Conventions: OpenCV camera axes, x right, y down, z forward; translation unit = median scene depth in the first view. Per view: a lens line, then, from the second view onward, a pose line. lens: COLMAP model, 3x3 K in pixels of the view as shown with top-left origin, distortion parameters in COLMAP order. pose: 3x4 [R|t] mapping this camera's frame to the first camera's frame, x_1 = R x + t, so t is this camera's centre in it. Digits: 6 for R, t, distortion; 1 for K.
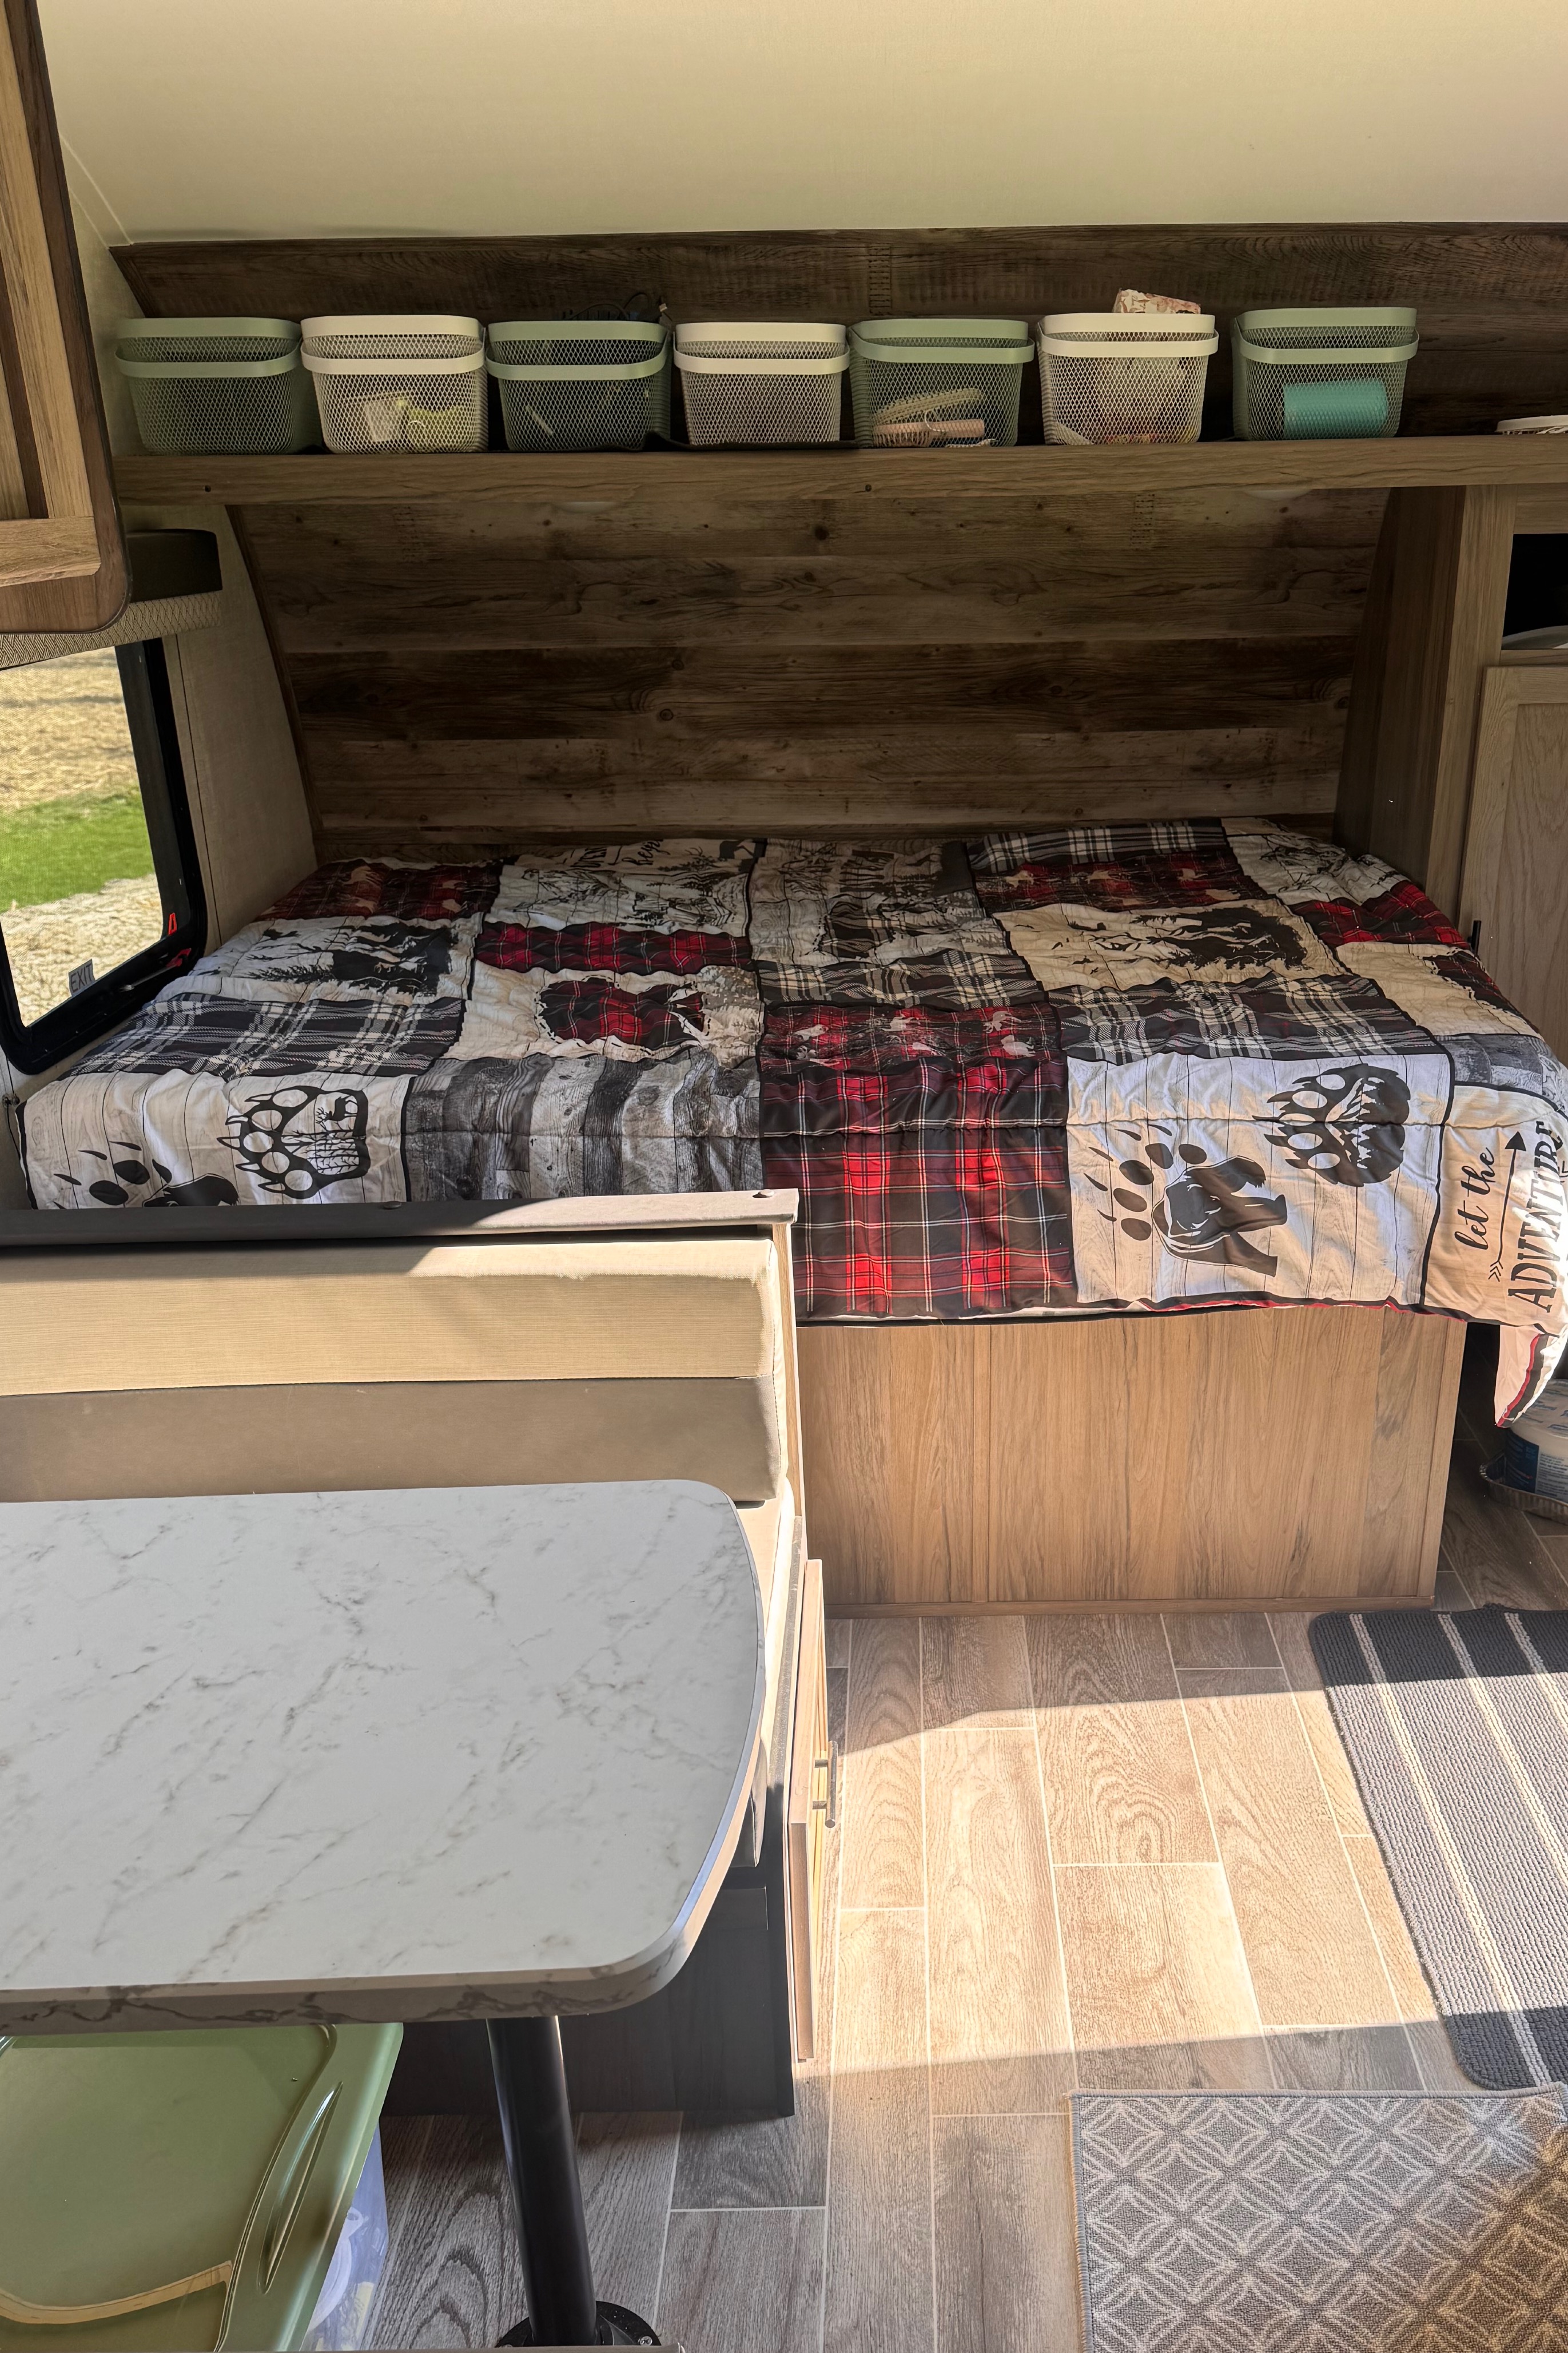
lens RADIAL K [[1722.0, 0, 883.4], [0, 1722.0, 1175.0], [0, 0, 1]] dist [0.007387, 0.003257]
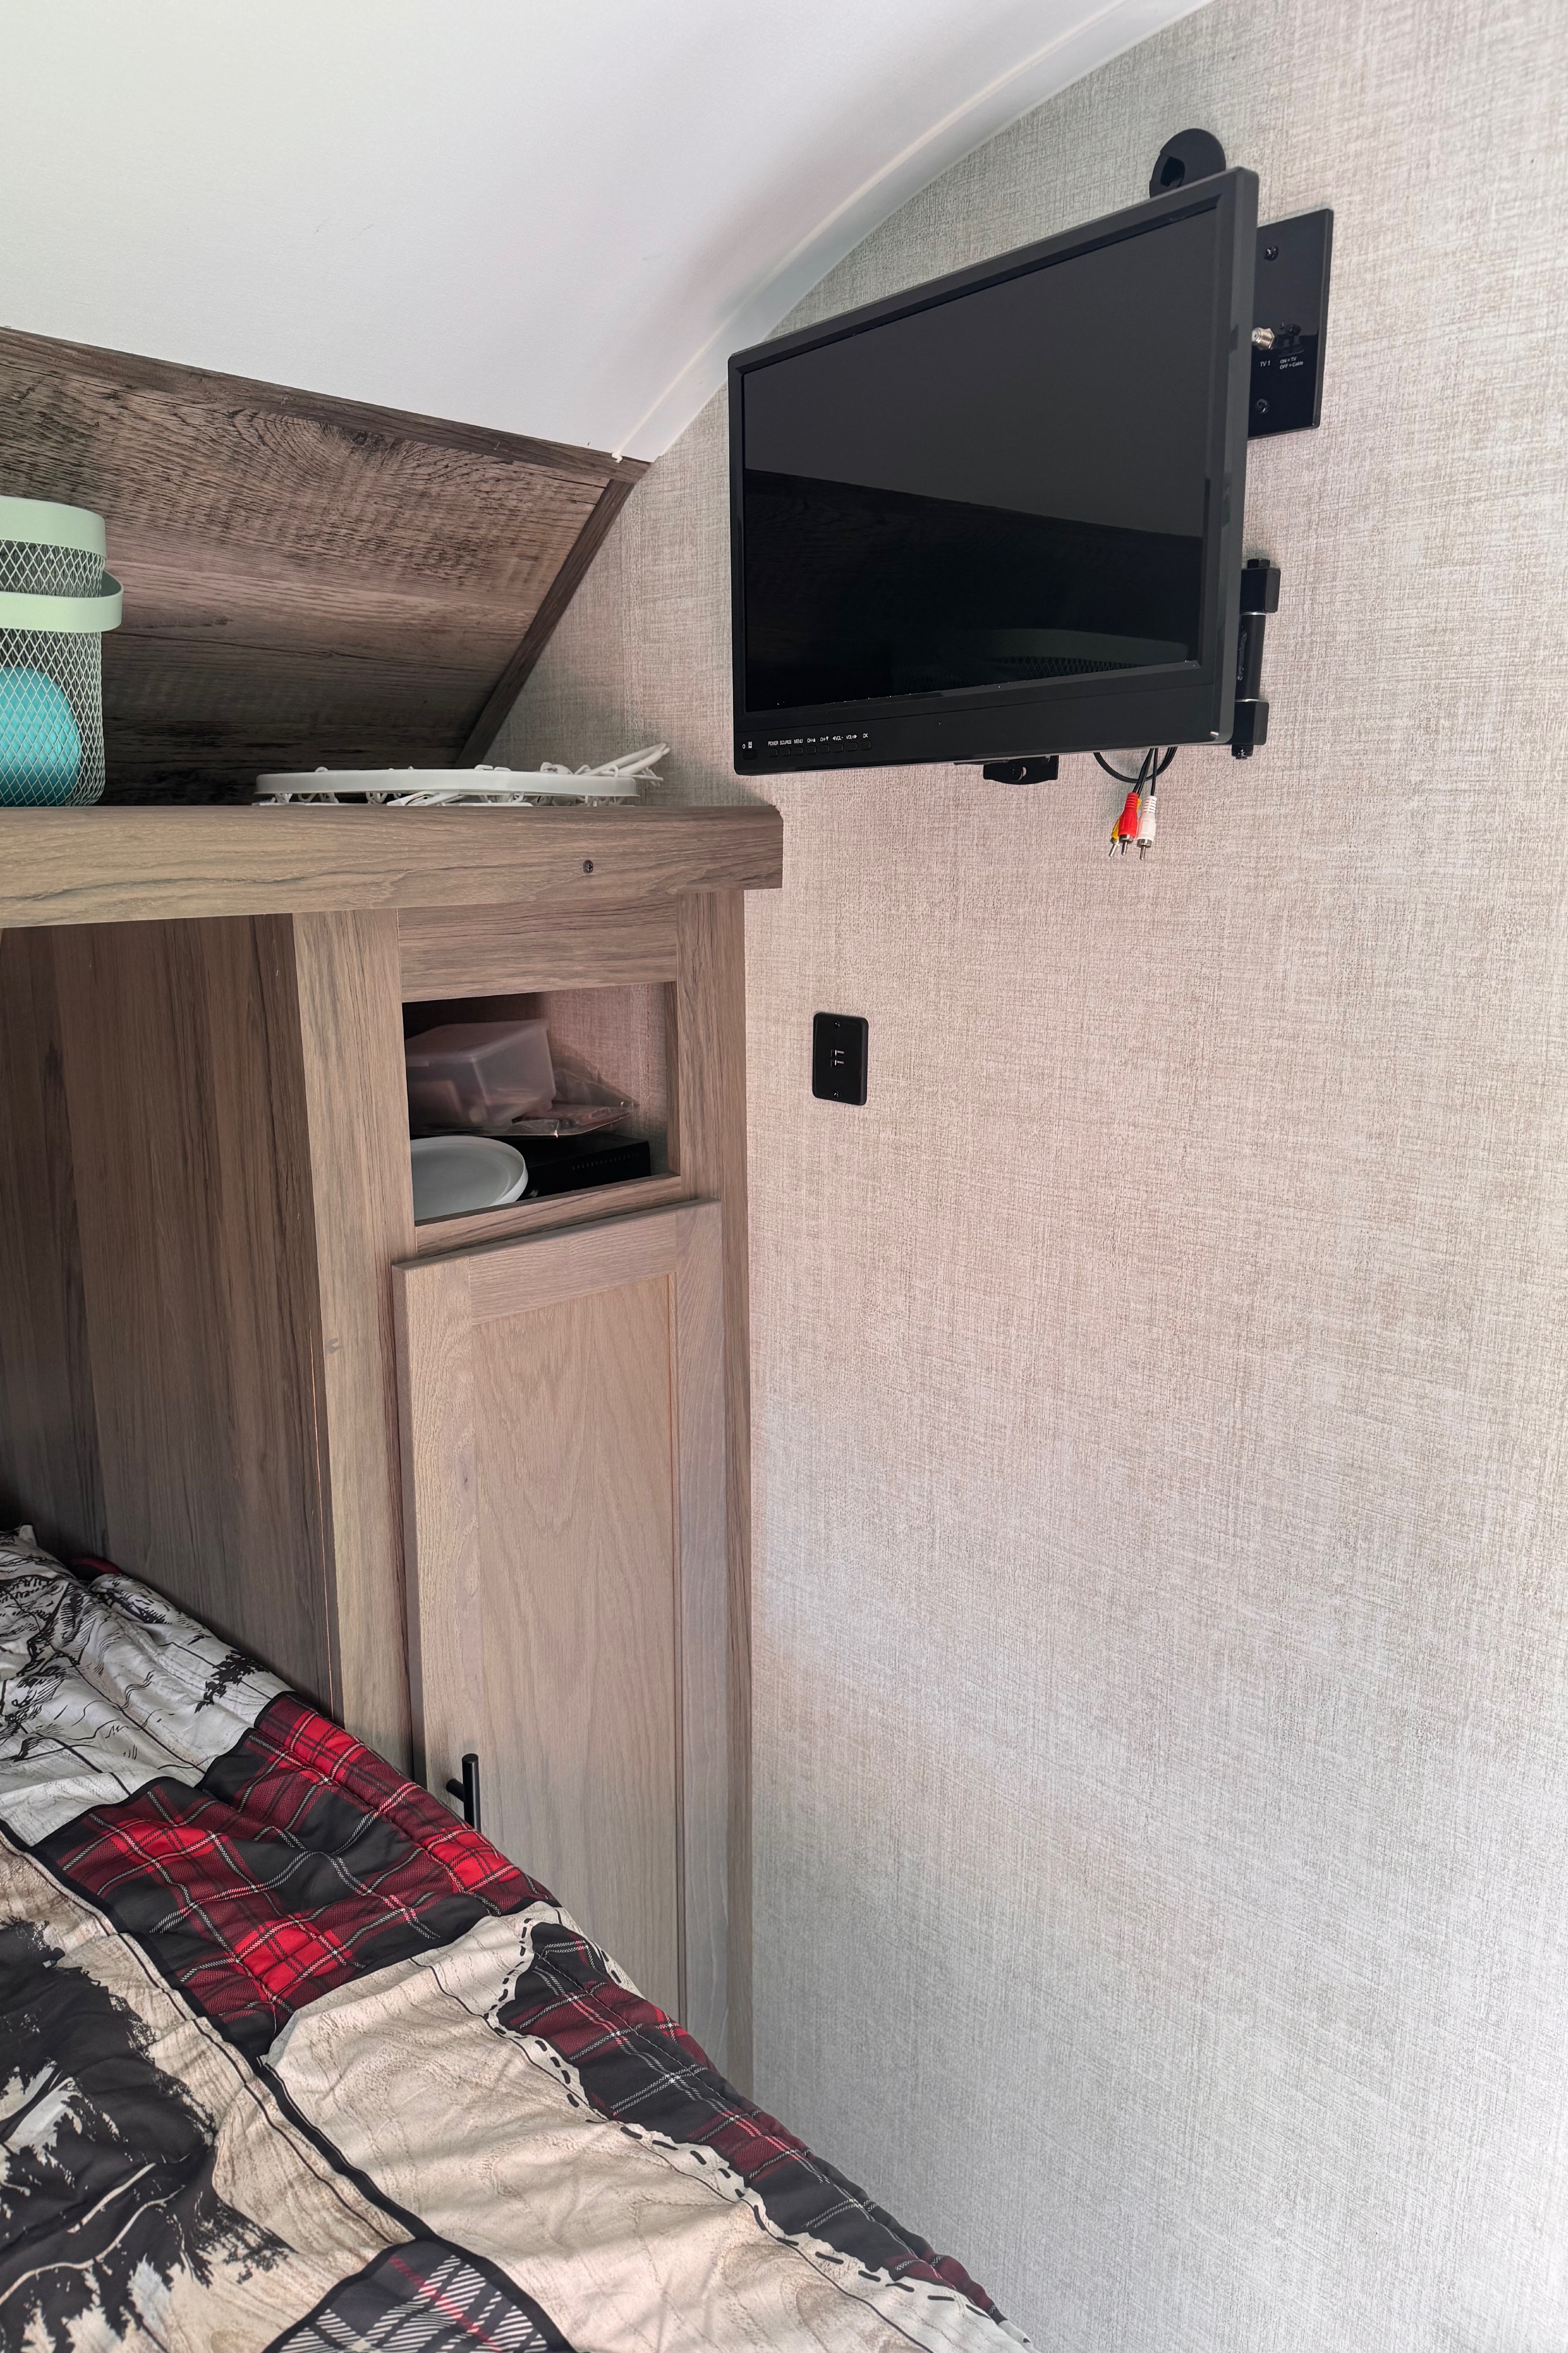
lens RADIAL K [[1721.9, 0, 883.4], [0, 1721.9, 1175.0], [0, 0, 1]] dist [0.007387, 0.003257]
pose [[0.664976, -0.144112, 0.732829, 0.096486], [0.269879, 0.961273, -0.055855, -0.257406], [-0.696399, 0.234917, 0.678116, 0.583866]]
